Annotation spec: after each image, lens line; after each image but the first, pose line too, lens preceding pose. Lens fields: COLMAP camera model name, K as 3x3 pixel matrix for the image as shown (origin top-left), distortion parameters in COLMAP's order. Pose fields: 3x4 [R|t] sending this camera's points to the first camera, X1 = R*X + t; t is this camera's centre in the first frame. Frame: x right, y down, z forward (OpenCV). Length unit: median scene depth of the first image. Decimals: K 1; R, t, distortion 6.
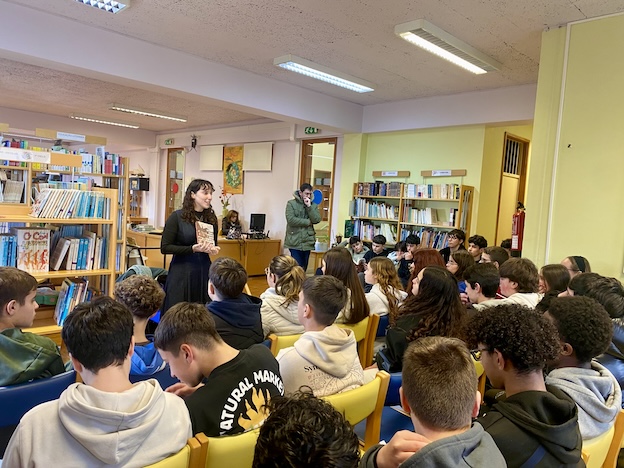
lens RADIAL K [[482.4, 0, 312.6], [0, 482.4, 237.3], [0, 0, 1]] dist [0.026613, -0.009987]
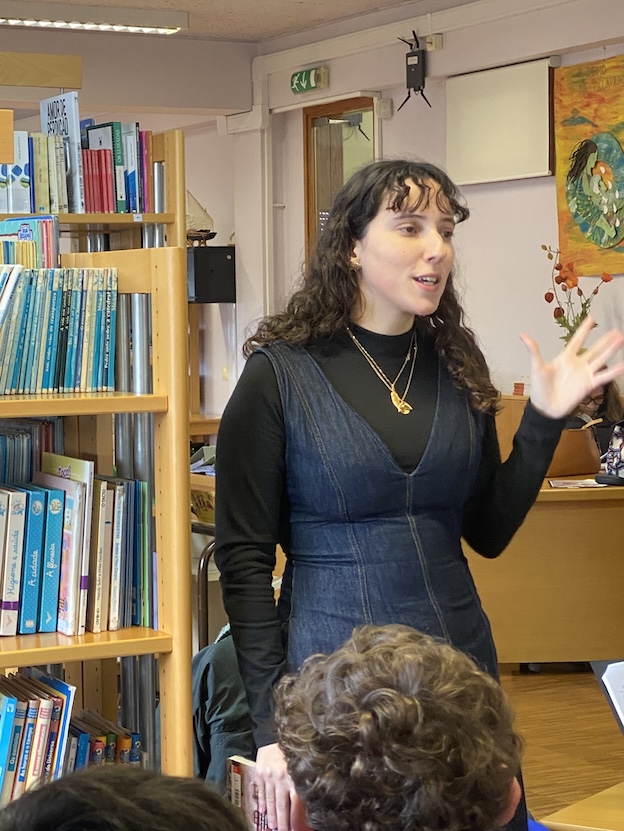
lens RADIAL K [[2132.5, 0, 308.0], [0, 2132.5, 414.7], [0, 0, 1]] dist [0.153735, 0.000000]
pose [[0.957485, -0.067674, -0.280434, -0.055647], [0.058109, 0.997414, -0.042291, 0.010210], [0.282571, 0.024198, 0.958941, 0.075805]]
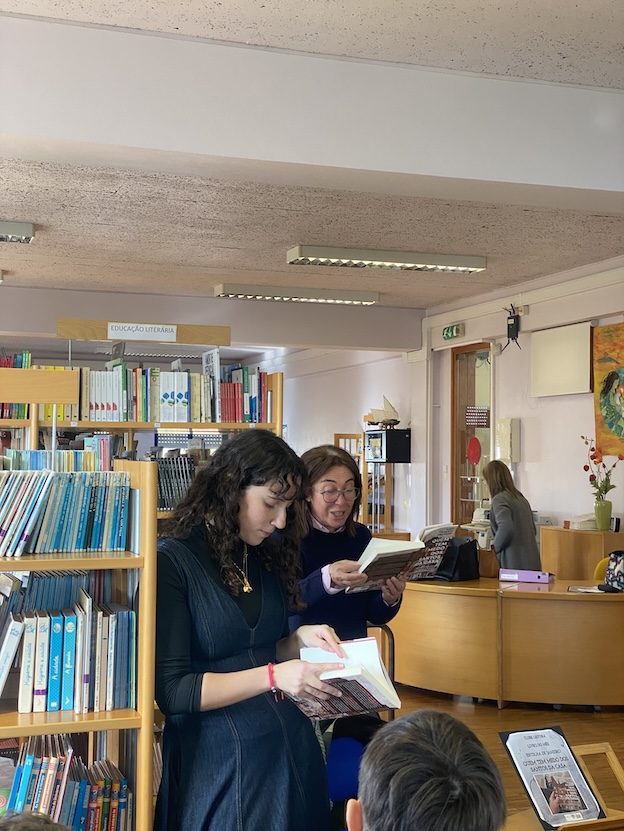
lens RADIAL K [[1249.5, 0, 313.6], [0, 1249.5, 422.5], [0, 0, 1]] dist [0.148085, 0.000000]
pose [[0.905253, -0.070828, -0.418928, 0.031962], [0.019827, 0.991975, -0.124870, -0.010246], [0.424410, 0.104733, 0.899393, 0.169704]]
